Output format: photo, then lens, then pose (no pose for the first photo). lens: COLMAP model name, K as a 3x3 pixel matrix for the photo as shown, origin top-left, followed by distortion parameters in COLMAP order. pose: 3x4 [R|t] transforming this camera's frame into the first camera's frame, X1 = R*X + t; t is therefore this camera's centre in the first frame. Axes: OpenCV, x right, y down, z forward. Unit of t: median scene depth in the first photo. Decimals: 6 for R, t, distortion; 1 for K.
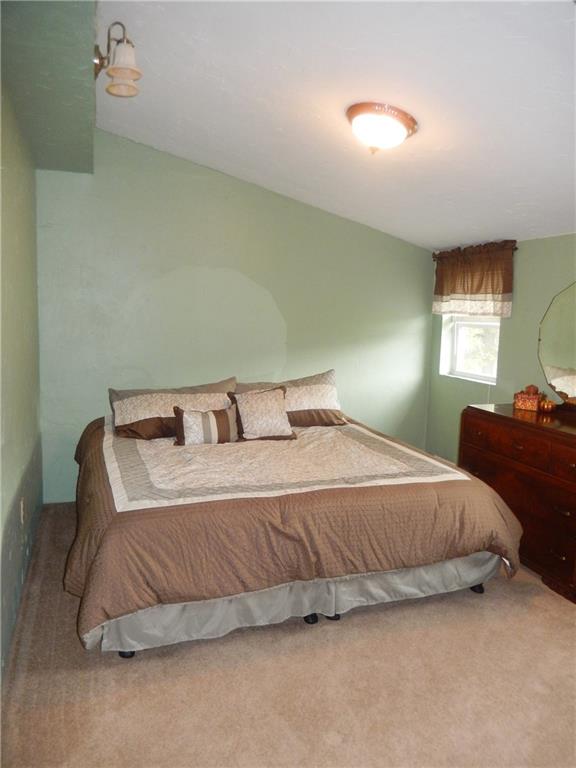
lens RADIAL K [[567.5, 0, 289.6], [0, 567.5, 382.4], [0, 0, 1]] dist [-0.026253, 0.004526]
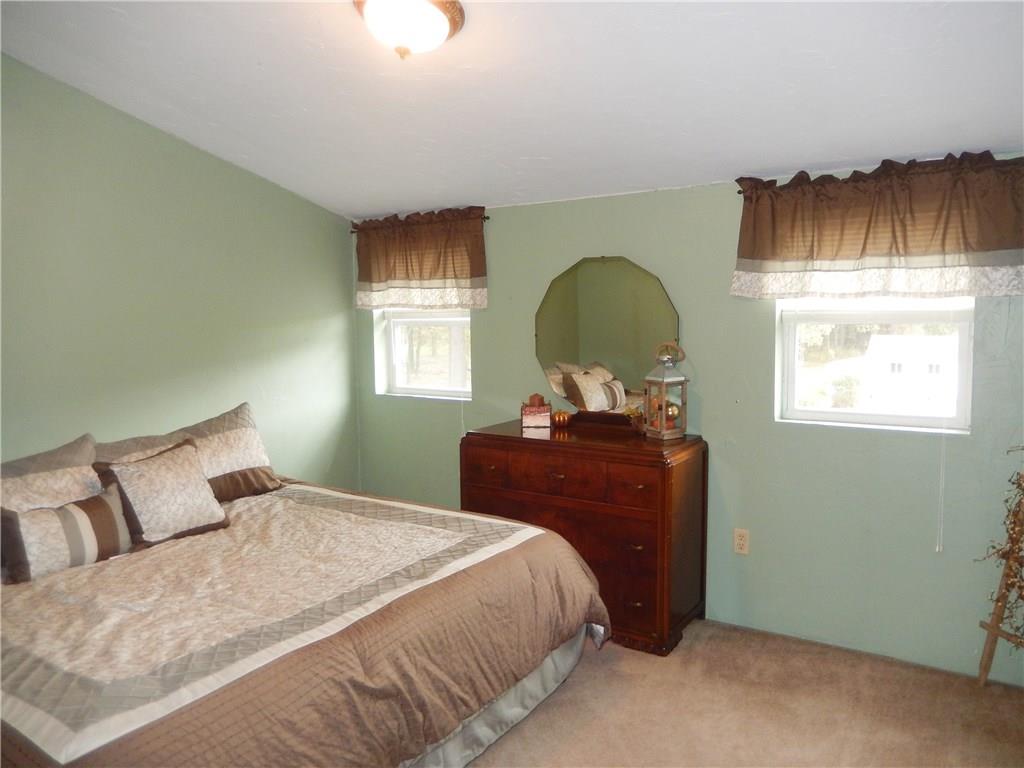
lens RADIAL K [[756.6, 0, 517.0], [0, 756.6, 390.6], [0, 0, 1]] dist [-0.026253, 0.004526]
pose [[0.802633, -0.096160, 0.588671, -0.199599], [0.106292, 0.994181, 0.017475, -0.021745], [-0.586926, 0.048545, 0.808184, 0.180181]]
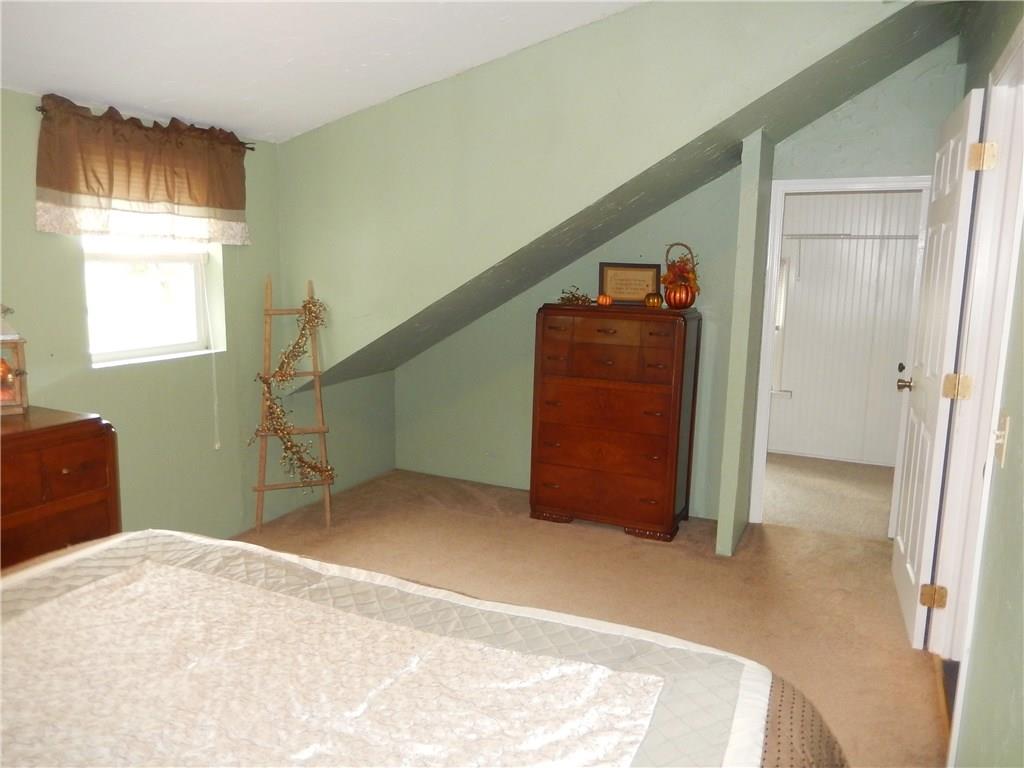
lens RADIAL K [[756.6, 0, 517.7], [0, 756.6, 381.1], [0, 0, 1]] dist [-0.026253, 0.004526]
pose [[-0.725390, -0.157171, 0.670154, -0.434366], [0.033108, 0.964490, 0.262038, -0.198191], [-0.687542, 0.212267, -0.694427, 1.530492]]
